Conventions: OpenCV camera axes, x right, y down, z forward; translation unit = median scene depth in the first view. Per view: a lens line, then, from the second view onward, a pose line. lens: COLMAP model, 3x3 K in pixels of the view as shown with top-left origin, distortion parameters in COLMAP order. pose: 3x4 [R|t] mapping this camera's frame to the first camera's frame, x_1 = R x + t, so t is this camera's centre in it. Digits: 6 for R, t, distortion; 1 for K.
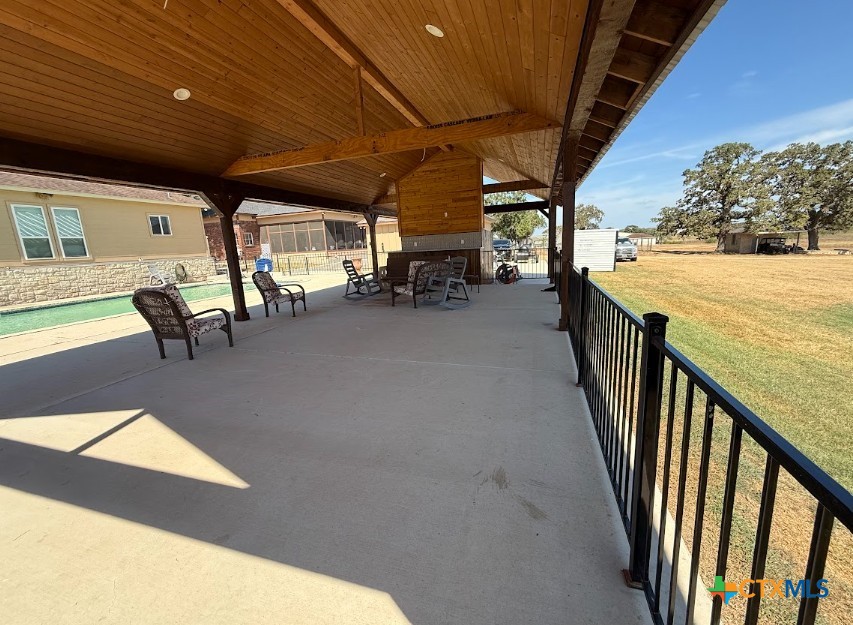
lens RADIAL K [[350.0, 0, 425.0], [0, 350.0, 311.6], [0, 0, 1]] dist [0.008752, -0.000396]
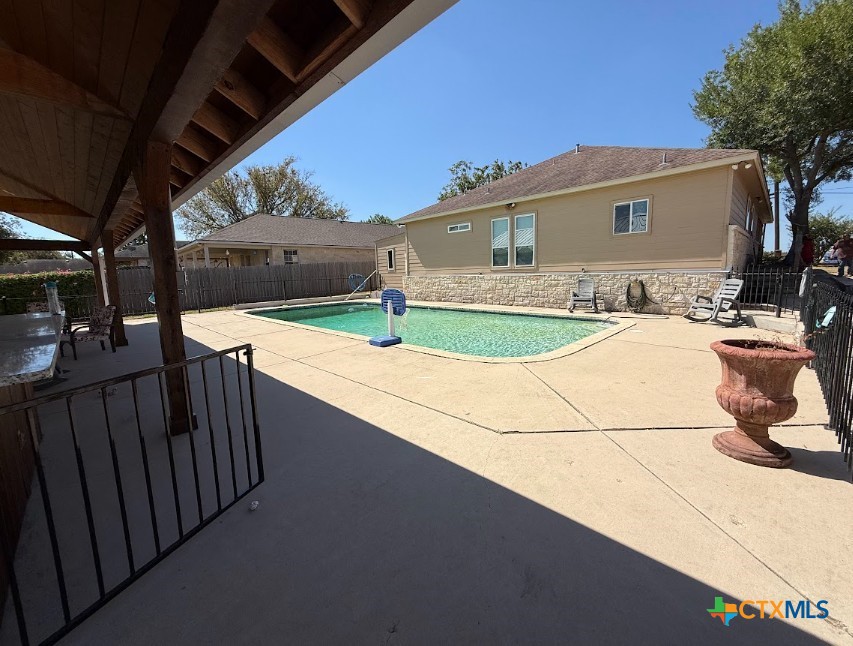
lens RADIAL K [[350.7, 0, 425.6], [0, 350.7, 318.5], [0, 0, 1]] dist [-0.000145, 0.000627]
pose [[-0.456625, 0.186430, -0.869907, -0.010112], [-0.113671, 0.957558, 0.264882, -0.238590], [0.882367, 0.219835, -0.416053, 1.194328]]
